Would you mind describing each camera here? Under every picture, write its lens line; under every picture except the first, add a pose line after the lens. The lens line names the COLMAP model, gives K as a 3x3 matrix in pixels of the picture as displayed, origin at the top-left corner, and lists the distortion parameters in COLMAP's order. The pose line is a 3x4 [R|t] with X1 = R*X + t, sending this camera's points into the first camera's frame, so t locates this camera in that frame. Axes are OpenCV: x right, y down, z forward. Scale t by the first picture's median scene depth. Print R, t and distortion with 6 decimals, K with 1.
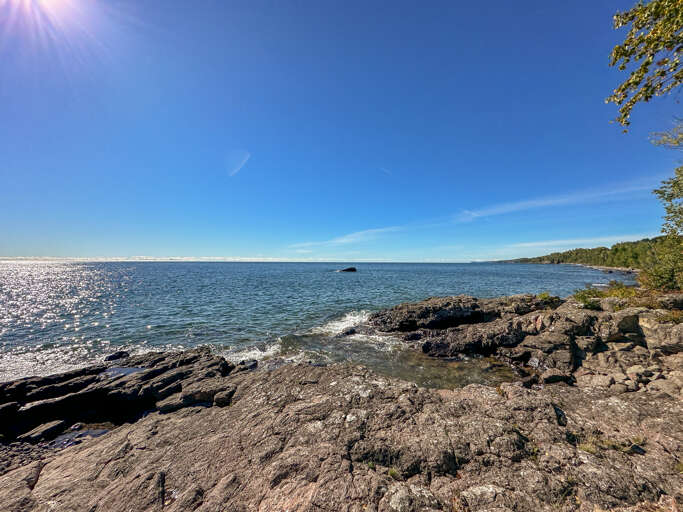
lens RADIAL K [[280.7, 0, 341.5], [0, 280.7, 256.0], [0, 0, 1]] dist [-0.000619, -0.000012]
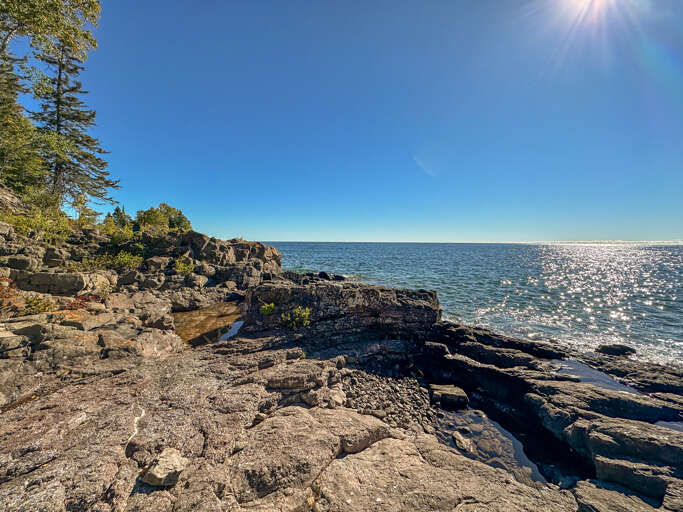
lens RADIAL K [[280.7, 0, 341.5], [0, 280.7, 256.0], [0, 0, 1]] dist [-0.000619, -0.000012]
pose [[-0.026944, 0.047618, -0.998502, -0.249378], [0.006604, 0.998851, 0.047457, 0.171614], [0.999615, -0.005315, -0.027227, 0.626584]]
